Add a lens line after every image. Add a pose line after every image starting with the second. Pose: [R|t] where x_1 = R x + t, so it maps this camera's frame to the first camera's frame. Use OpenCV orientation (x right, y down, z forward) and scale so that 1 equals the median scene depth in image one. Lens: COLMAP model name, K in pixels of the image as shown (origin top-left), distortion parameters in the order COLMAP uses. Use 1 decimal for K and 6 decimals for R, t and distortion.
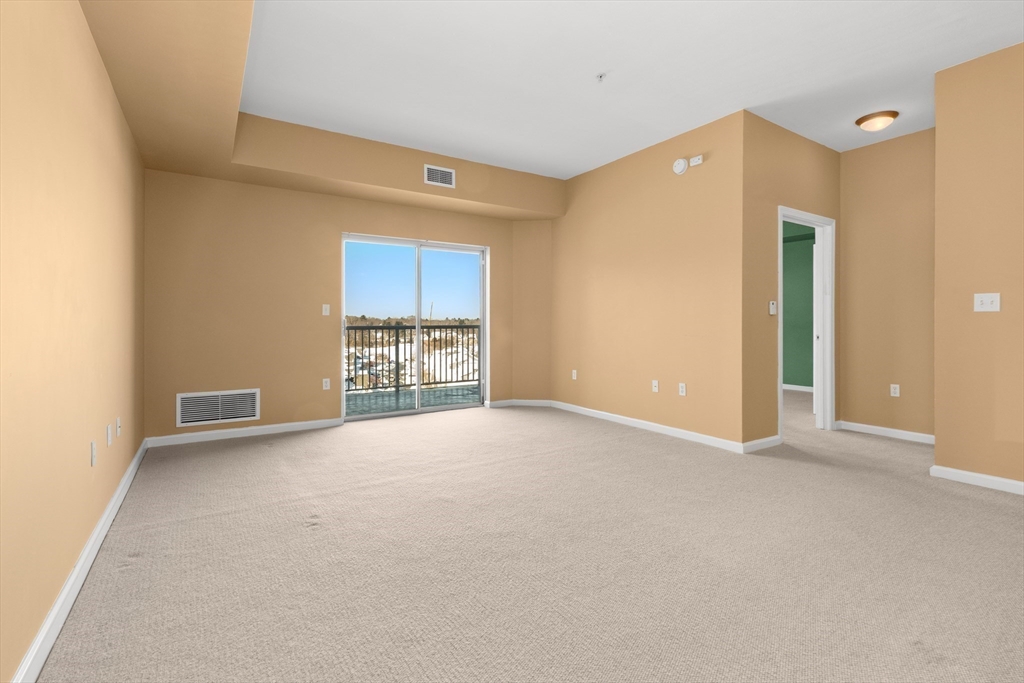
lens RADIAL K [[469.2, 0, 513.9], [0, 469.2, 324.5], [0, 0, 1]] dist [0.000938, 0.000124]
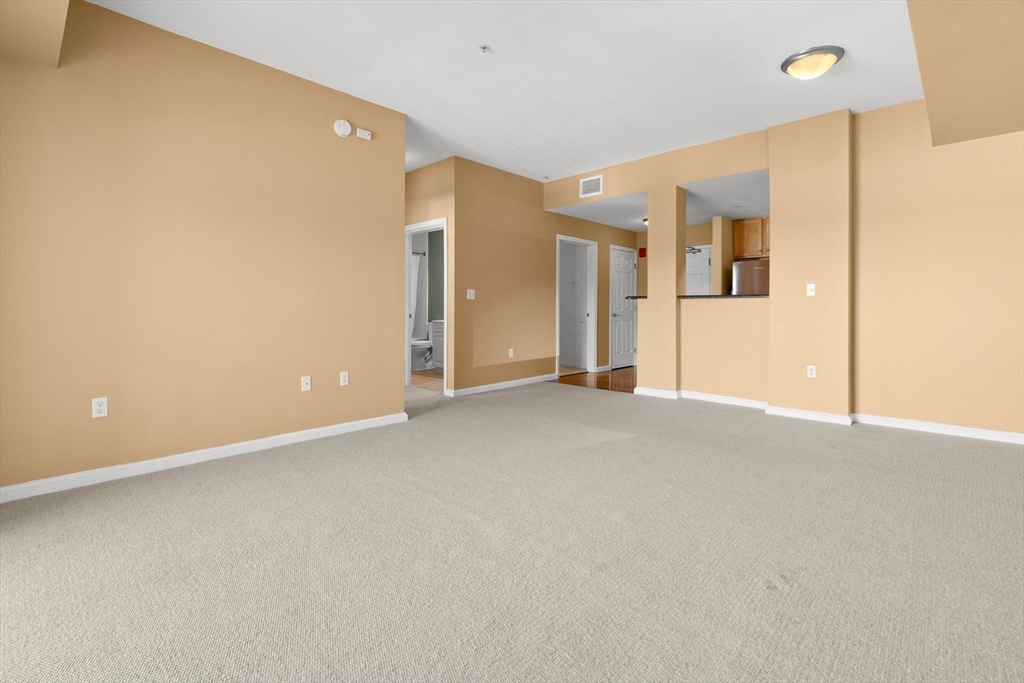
lens RADIAL K [[471.3, 0, 510.8], [0, 471.3, 306.0], [0, 0, 1]] dist [-0.000319, -0.000002]
pose [[-0.229020, -0.000927, 0.973421, -1.028306], [-0.000514, 1.000000, 0.000832, -0.001494], [-0.973422, -0.000309, -0.229021, 1.562842]]
